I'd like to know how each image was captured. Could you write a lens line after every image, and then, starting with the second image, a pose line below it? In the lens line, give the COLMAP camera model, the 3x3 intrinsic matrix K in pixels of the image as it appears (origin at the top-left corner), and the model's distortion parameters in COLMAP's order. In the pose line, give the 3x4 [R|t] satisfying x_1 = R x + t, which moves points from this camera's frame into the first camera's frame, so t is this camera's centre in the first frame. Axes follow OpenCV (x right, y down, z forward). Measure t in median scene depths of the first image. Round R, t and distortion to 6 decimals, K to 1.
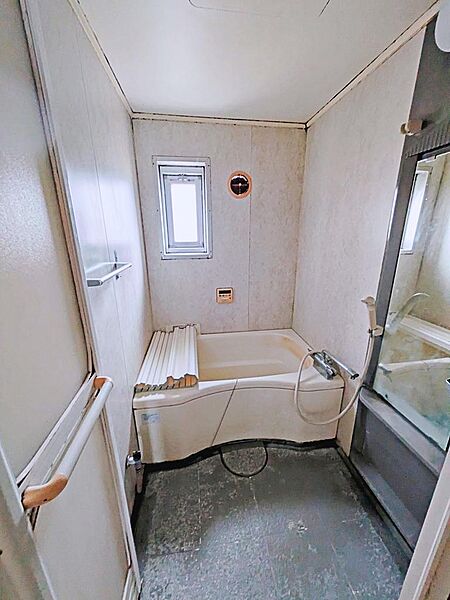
lens RADIAL K [[236.1, 0, 226.4], [0, 236.1, 299.0], [0, 0, 1]] dist [-0.006006, -0.000401]
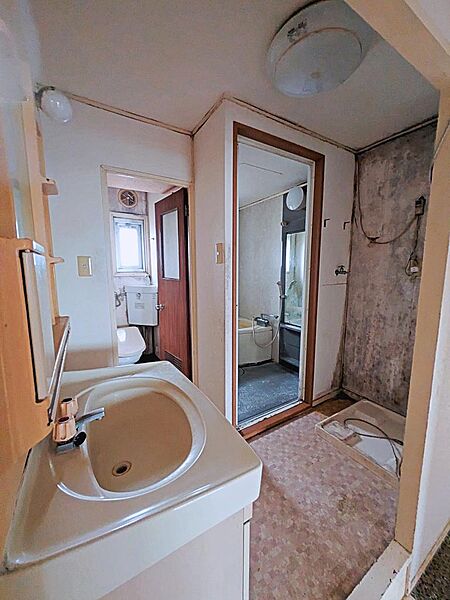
lens RADIAL K [[236.1, 0, 227.8], [0, 236.1, 300.2], [0, 0, 1]] dist [-0.006006, -0.000401]
pose [[0.921676, -0.043529, 0.385511, -0.825170], [0.102628, 0.985643, -0.134073, 0.426491], [-0.374140, 0.163136, 0.912911, -1.020792]]
